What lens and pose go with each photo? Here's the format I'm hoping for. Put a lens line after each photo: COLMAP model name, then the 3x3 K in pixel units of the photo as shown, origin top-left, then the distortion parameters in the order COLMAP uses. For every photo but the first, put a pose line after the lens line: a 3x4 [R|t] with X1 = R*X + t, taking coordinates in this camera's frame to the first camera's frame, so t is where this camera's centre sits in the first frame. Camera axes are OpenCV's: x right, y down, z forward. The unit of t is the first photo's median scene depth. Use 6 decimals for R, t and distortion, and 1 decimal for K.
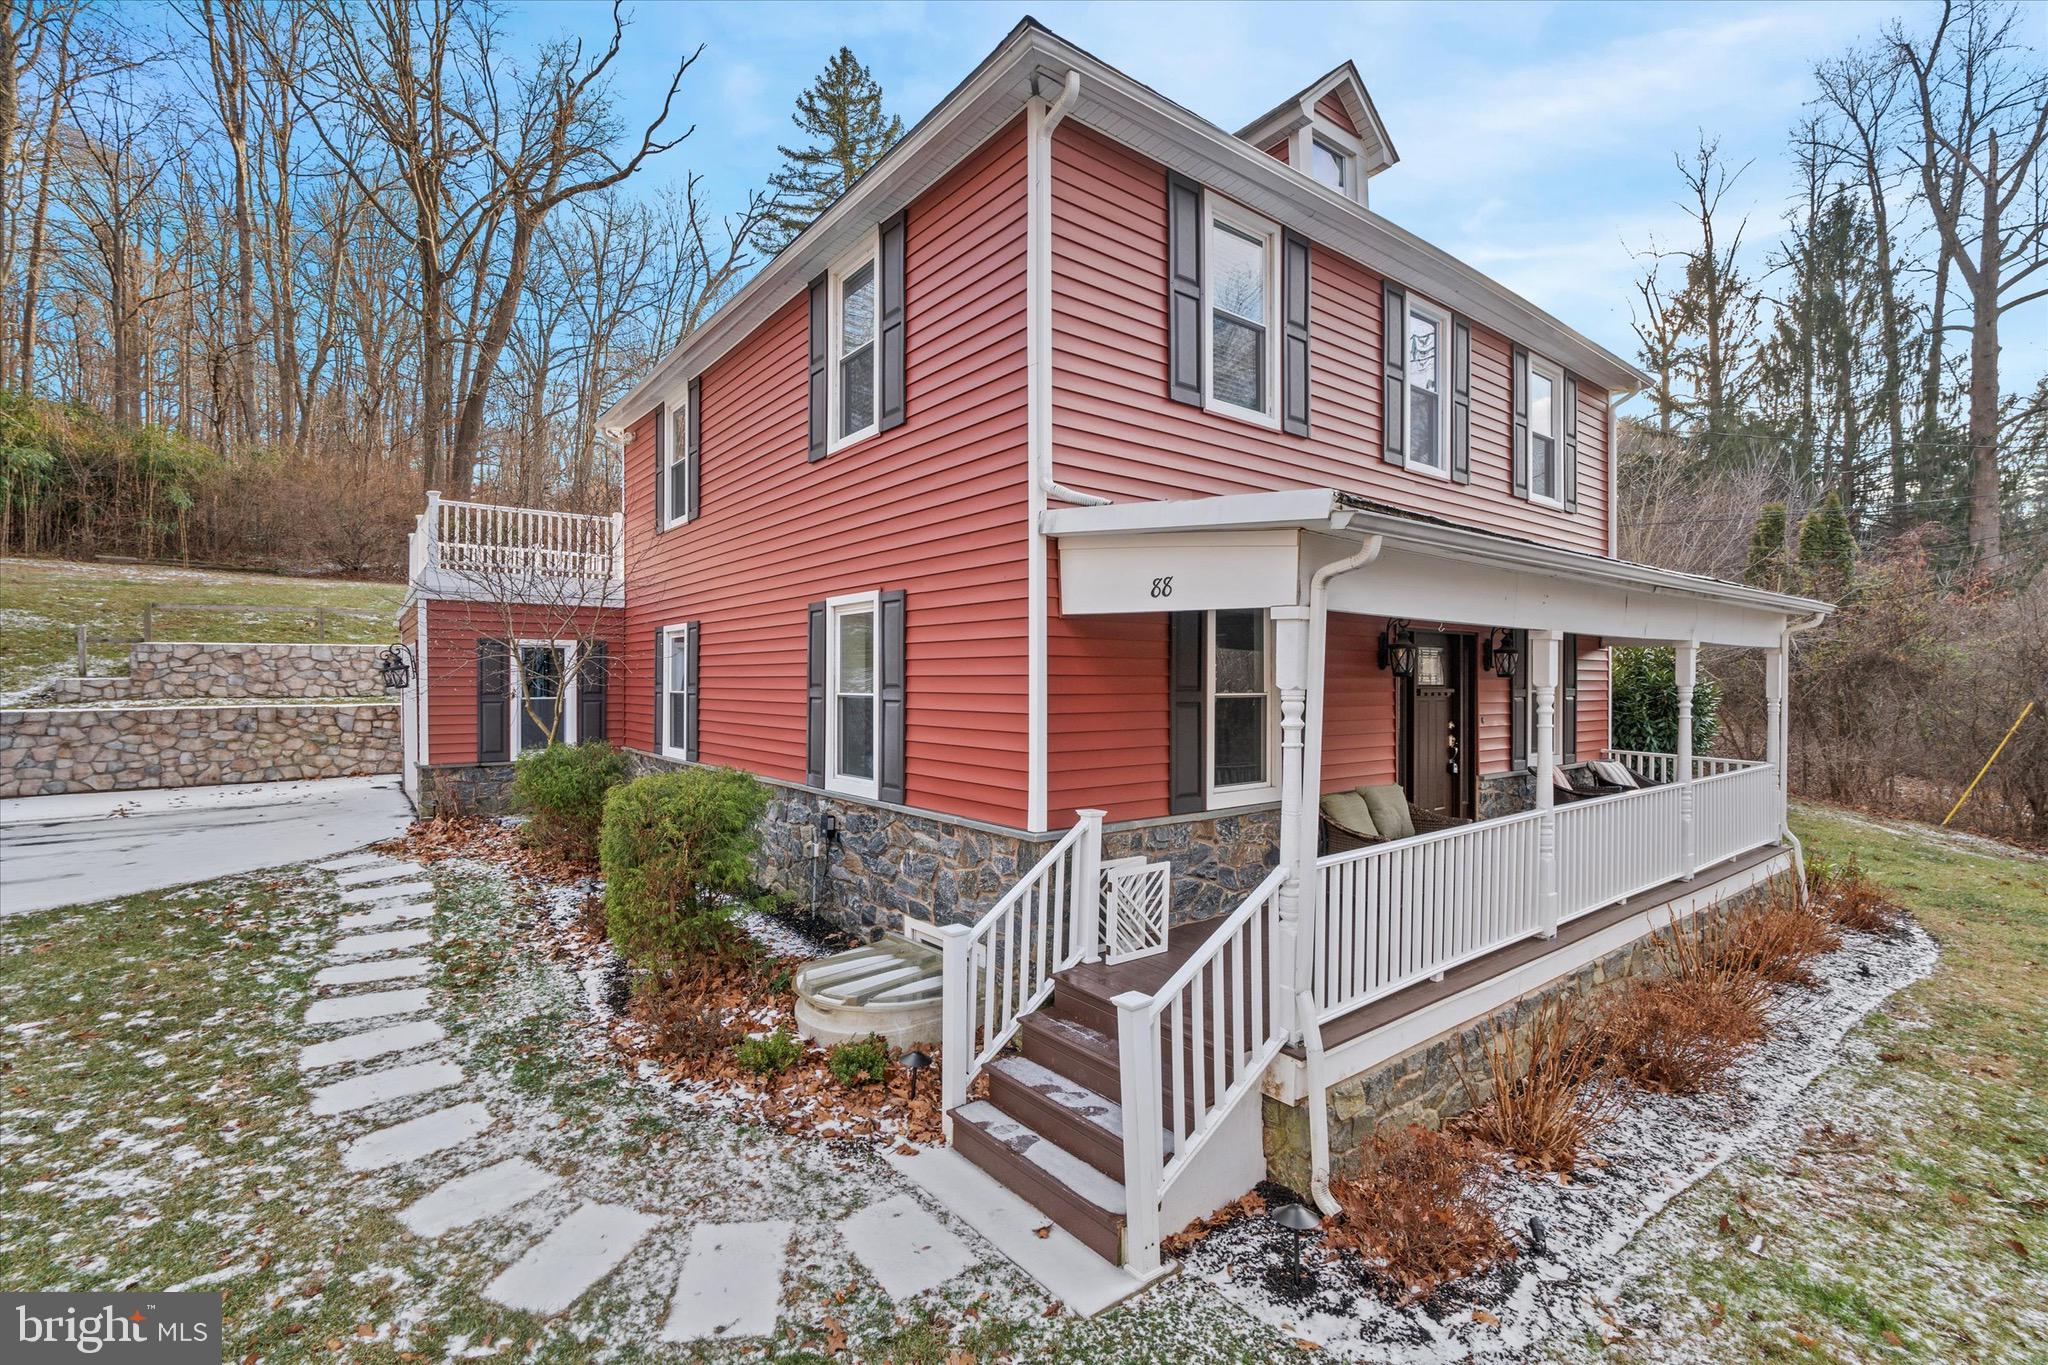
lens RADIAL K [[934.2, 0, 1018.9], [0, 934.2, 689.7], [0, 0, 1]] dist [-0.008598, 0.001661]
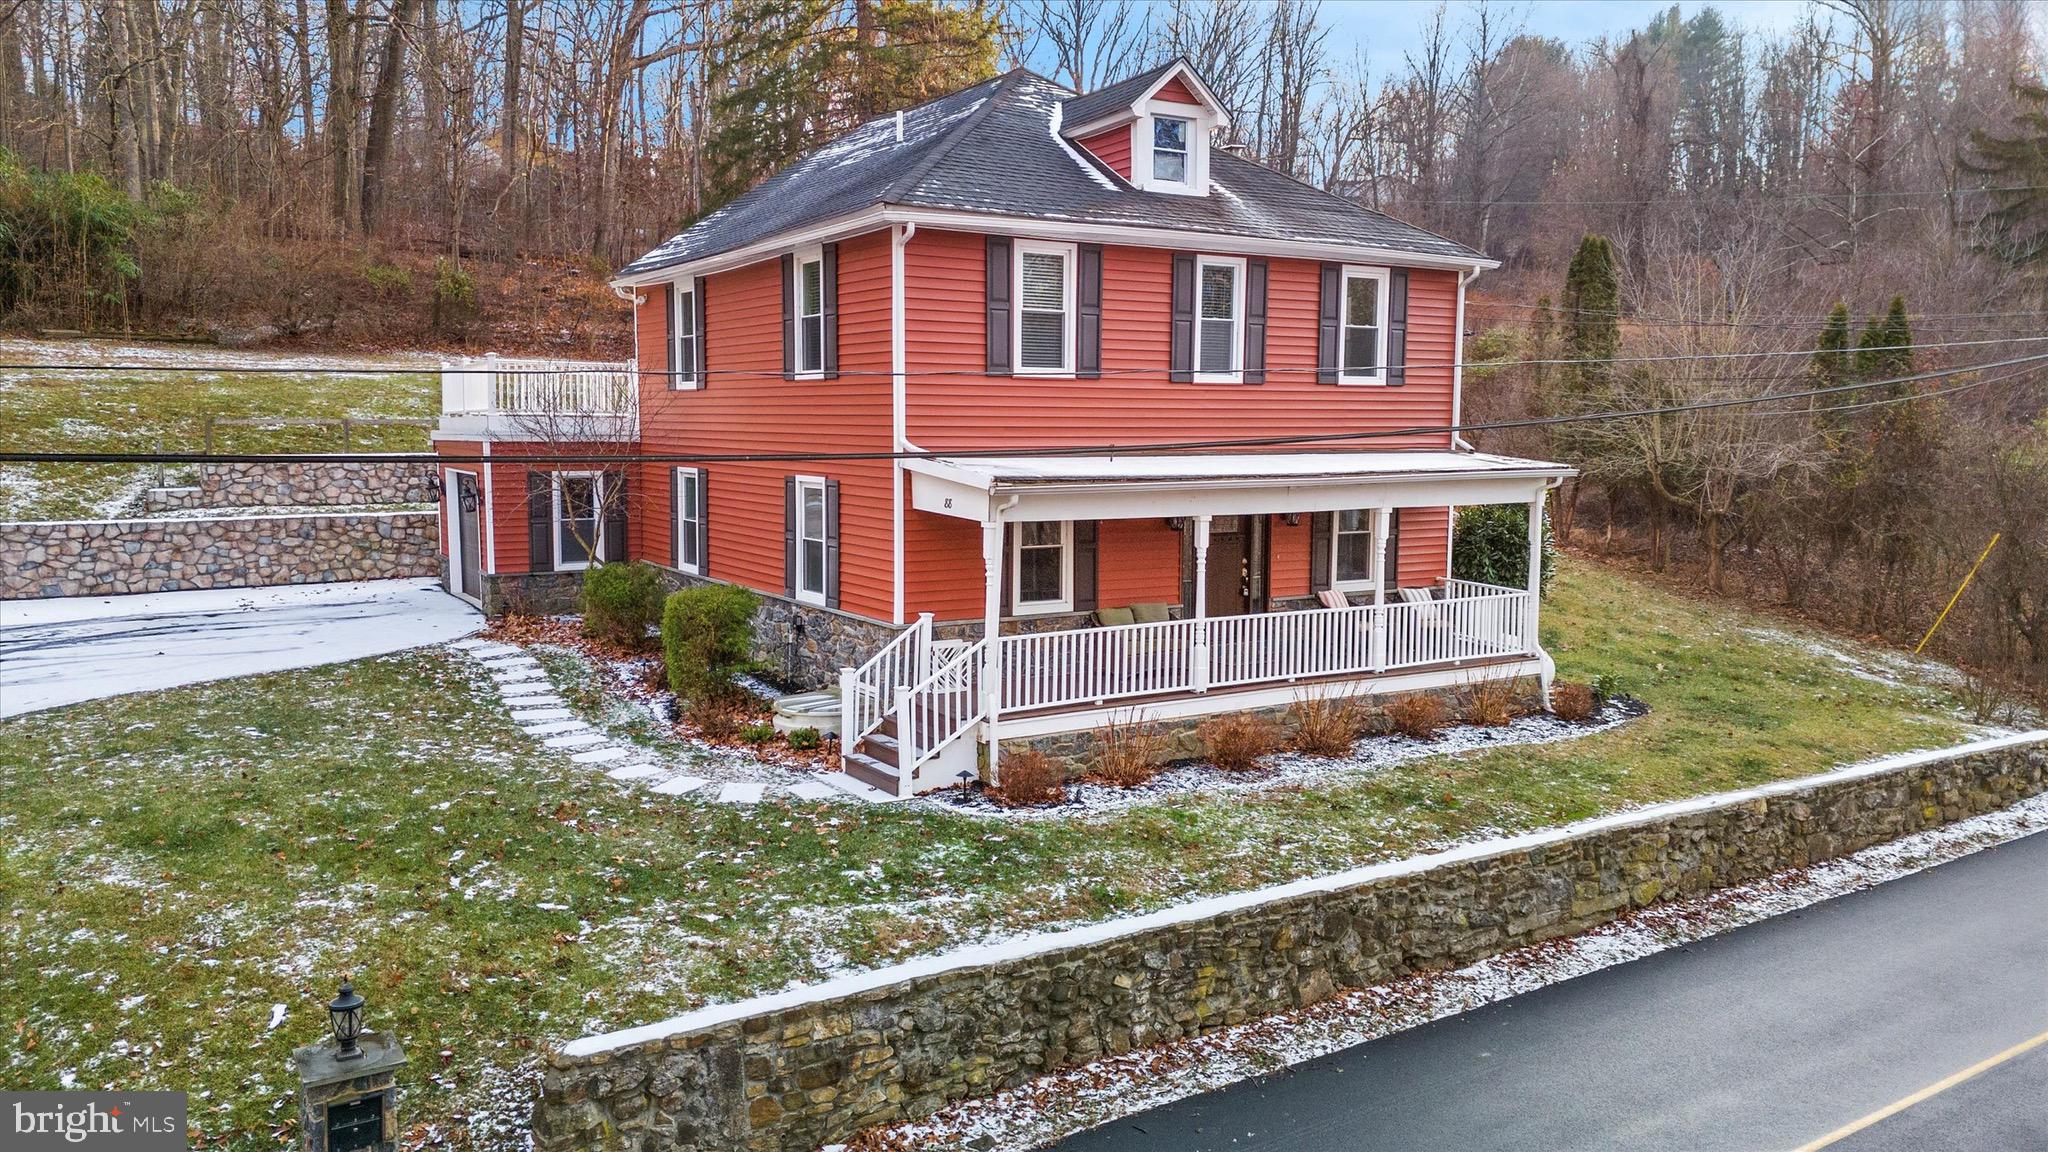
lens RADIAL K [[1539.8, 0, 1034.1], [0, 1539.8, 585.5], [0, 0, 1]] dist [0.063558, -0.006920]
pose [[0.995467, 0.017676, -0.093451, 0.409593], [-0.008433, 0.995112, 0.098391, -0.164332], [0.094733, -0.097157, 0.990750, -1.437283]]
